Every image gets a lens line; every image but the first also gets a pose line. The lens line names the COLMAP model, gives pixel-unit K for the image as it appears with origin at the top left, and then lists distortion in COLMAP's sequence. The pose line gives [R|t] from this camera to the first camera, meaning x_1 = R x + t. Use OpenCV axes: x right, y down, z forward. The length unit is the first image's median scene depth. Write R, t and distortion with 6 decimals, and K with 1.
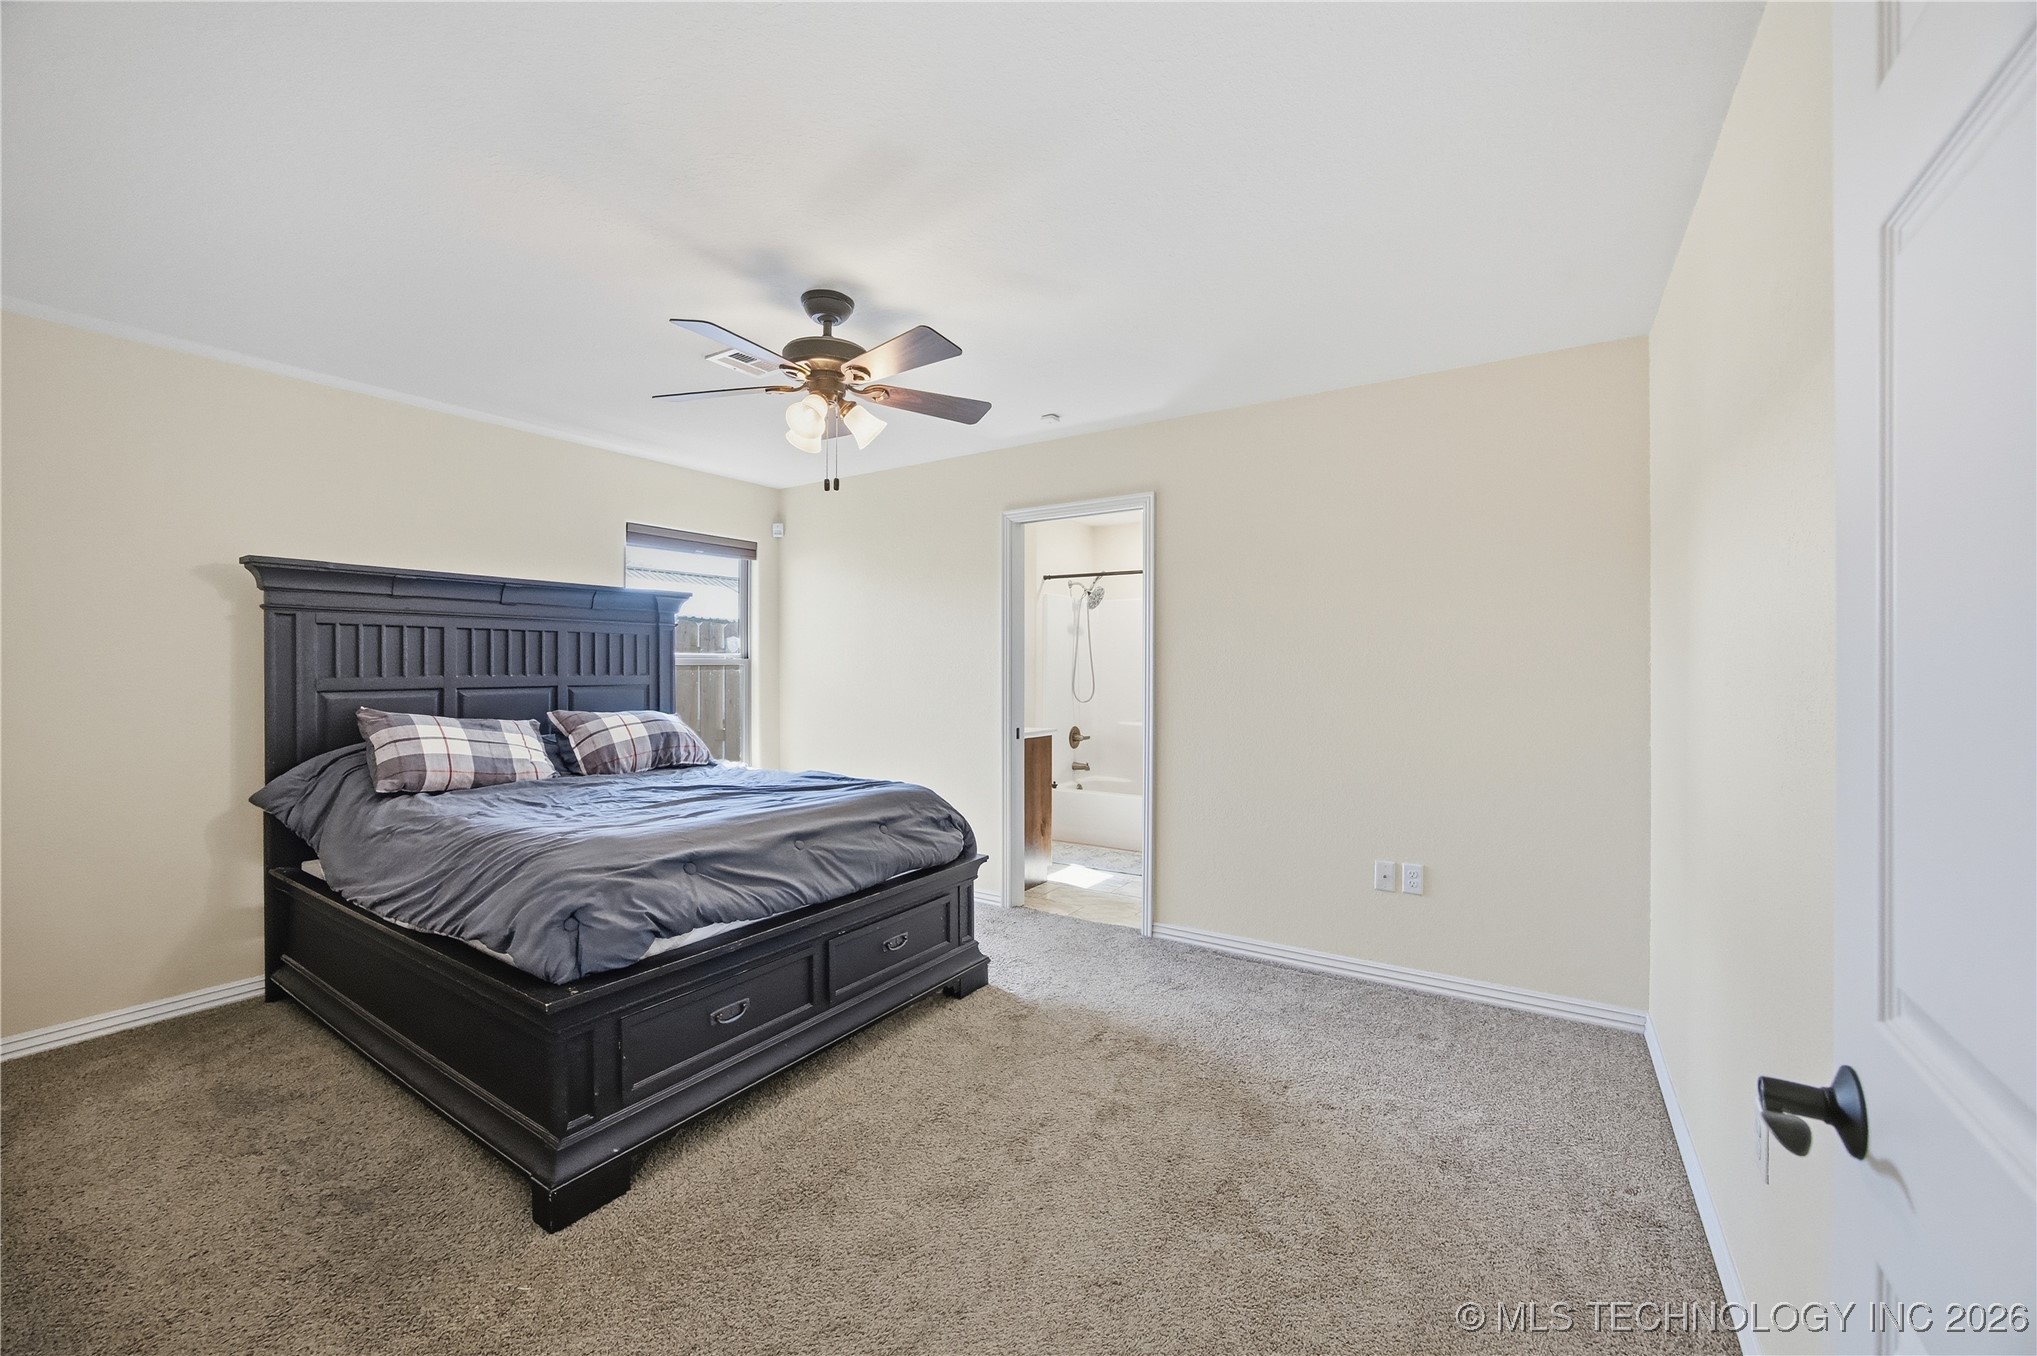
lens RADIAL K [[791.7, 0, 1021.9], [0, 791.7, 664.5], [0, 0, 1]] dist [-0.029798, 0.010410]
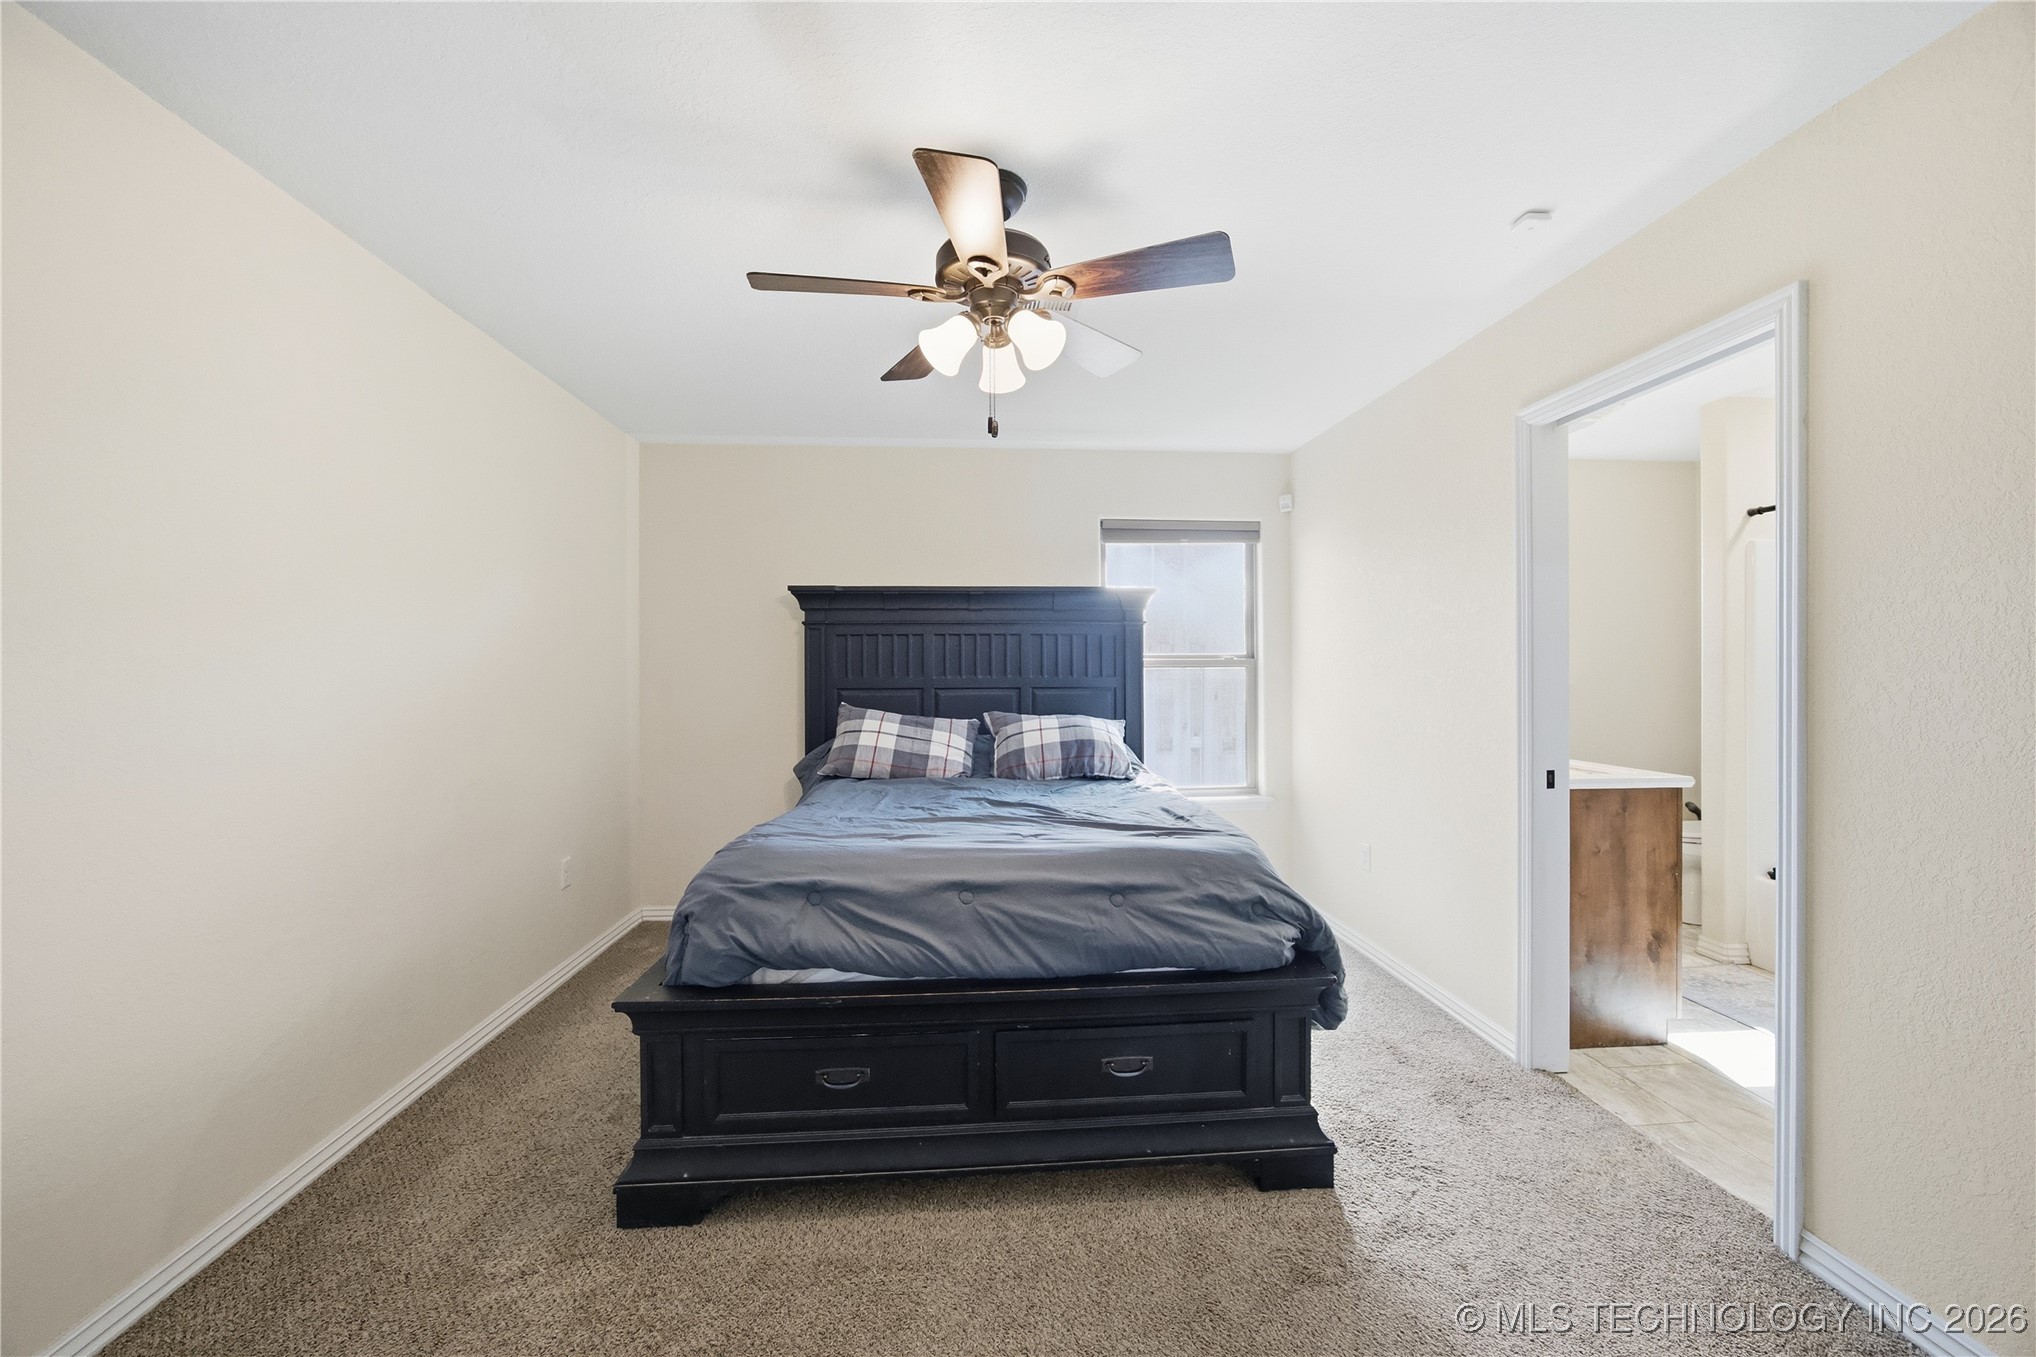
lens RADIAL K [[799.0, 0, 1020.8], [0, 799.0, 668.0], [0, 0, 1]] dist [-0.039909, 0.014870]
pose [[0.611614, -0.003313, -0.791149, 0.286410], [0.005057, 0.999987, -0.000278, 0.002176], [0.791140, -0.003831, 0.611623, 0.430723]]
